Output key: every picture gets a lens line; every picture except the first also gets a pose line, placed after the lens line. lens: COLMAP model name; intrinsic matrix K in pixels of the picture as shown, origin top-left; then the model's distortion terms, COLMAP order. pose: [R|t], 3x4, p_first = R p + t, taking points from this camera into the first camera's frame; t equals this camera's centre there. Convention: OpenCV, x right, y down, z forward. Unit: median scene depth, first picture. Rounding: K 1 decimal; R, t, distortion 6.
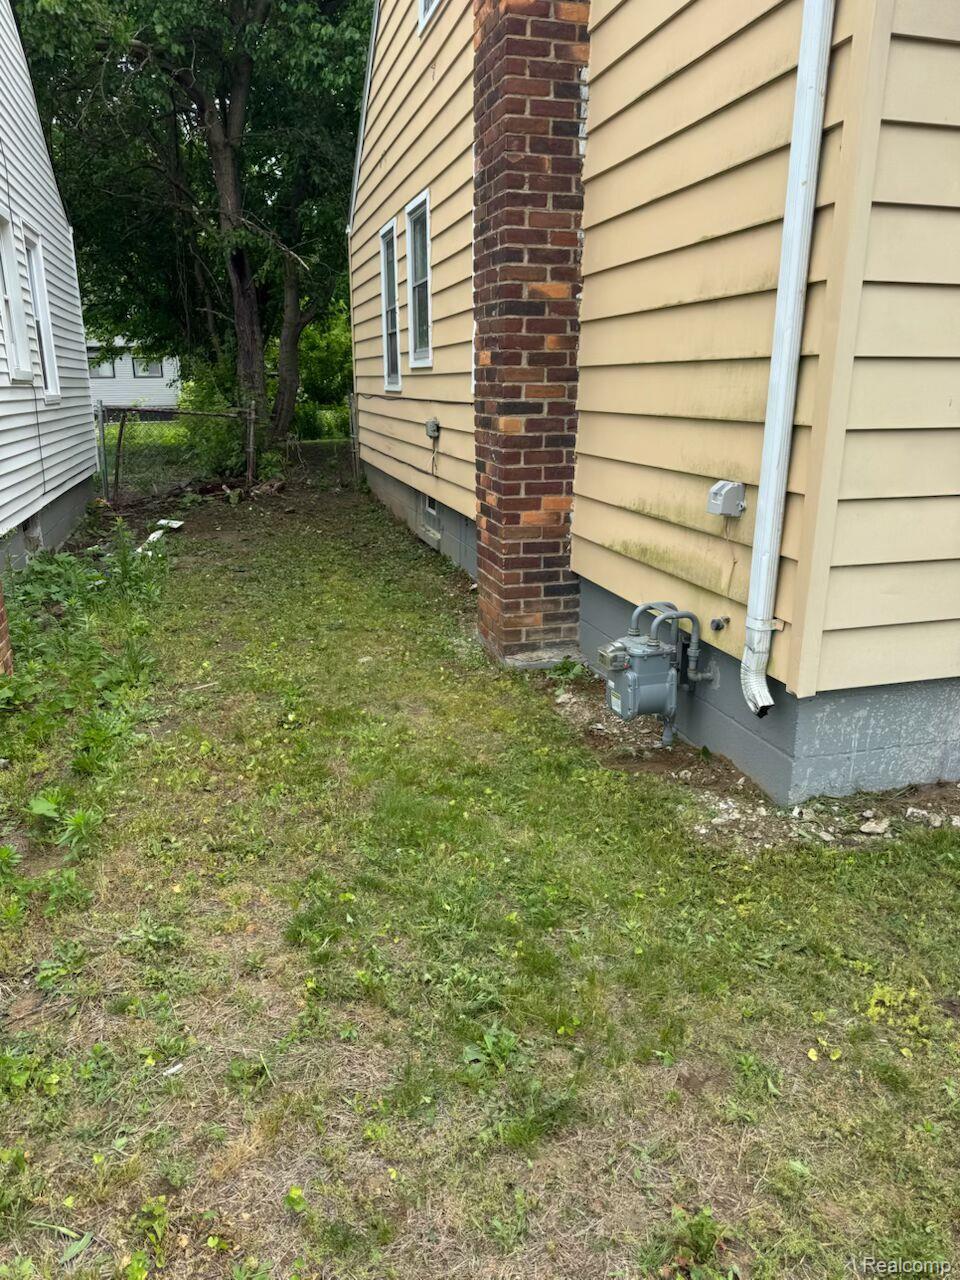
lens RADIAL K [[902.8, 0, 478.8], [0, 902.8, 638.2], [0, 0, 1]] dist [0.006147, -0.002254]
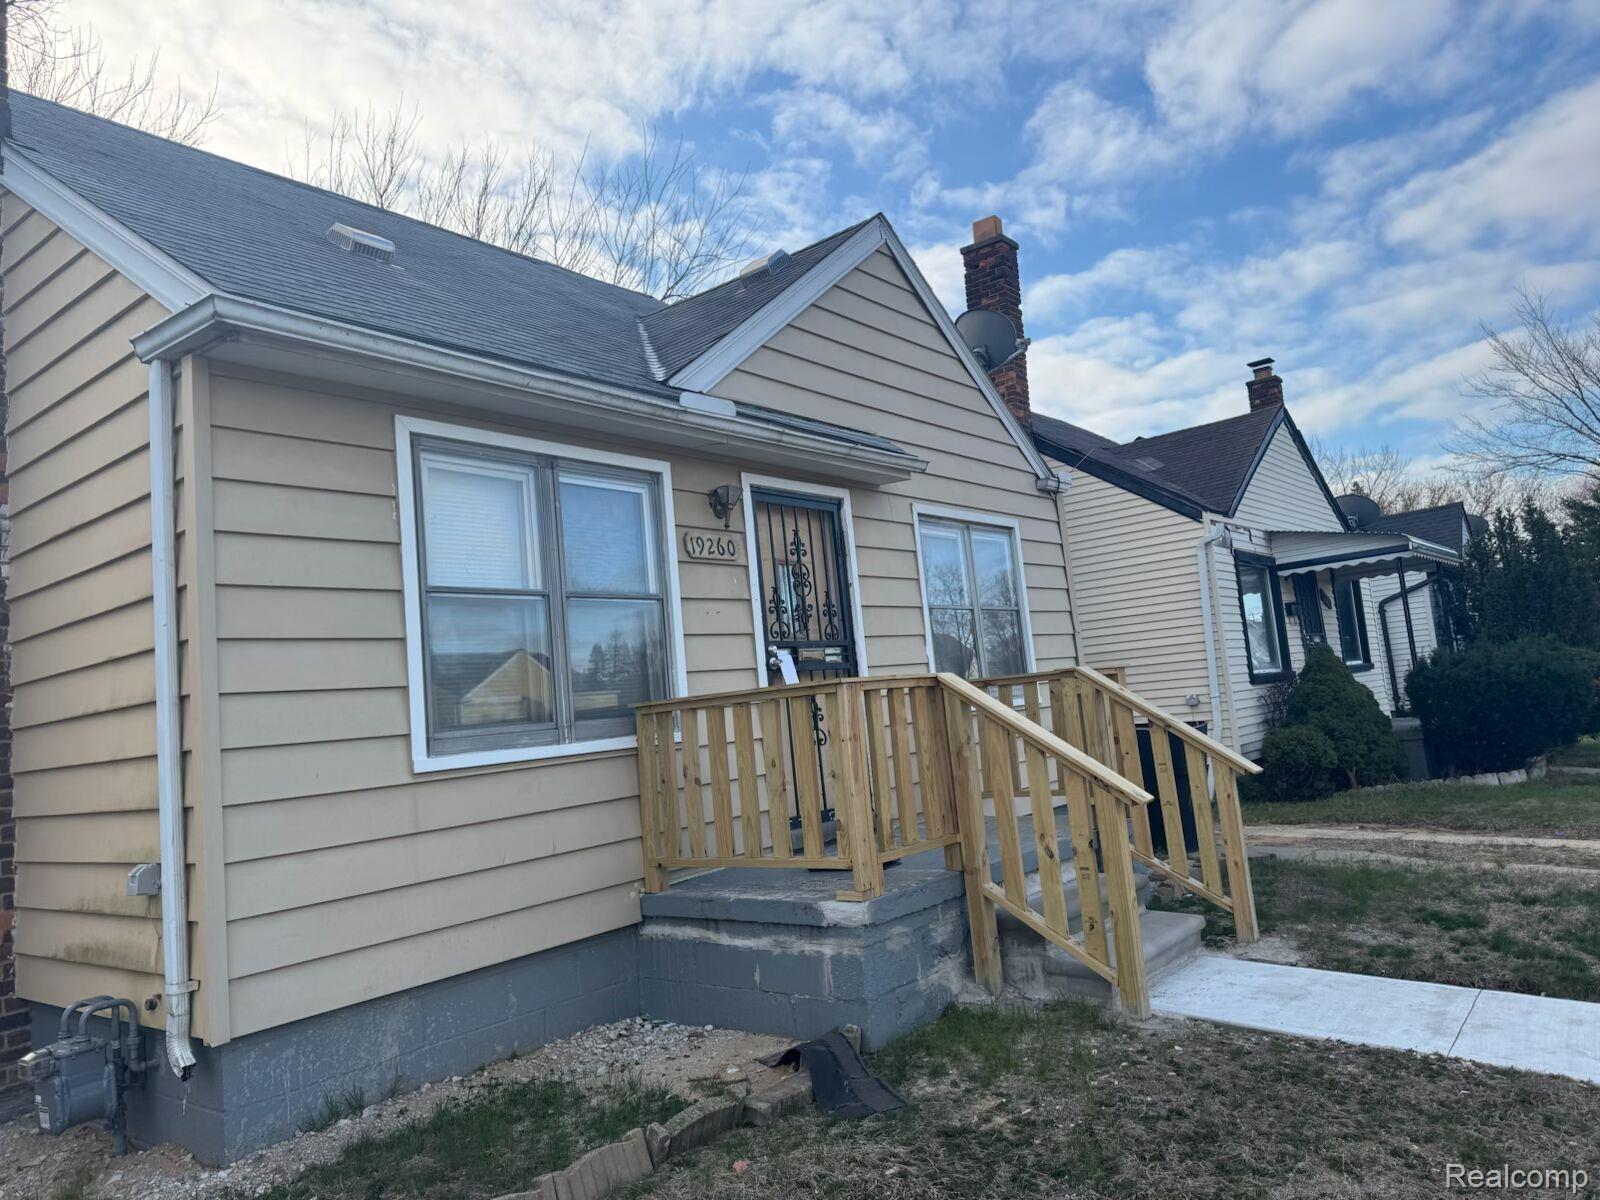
lens RADIAL K [[1128.5, 0, 791.8], [0, 1128.5, 595.9], [0, 0, 1]] dist [0.006147, -0.002254]
pose [[0.812473, -0.010489, 0.582905, 0.106207], [0.244482, 0.913807, -0.324324, 0.150689], [-0.529261, 0.406014, 0.745007, -0.517124]]
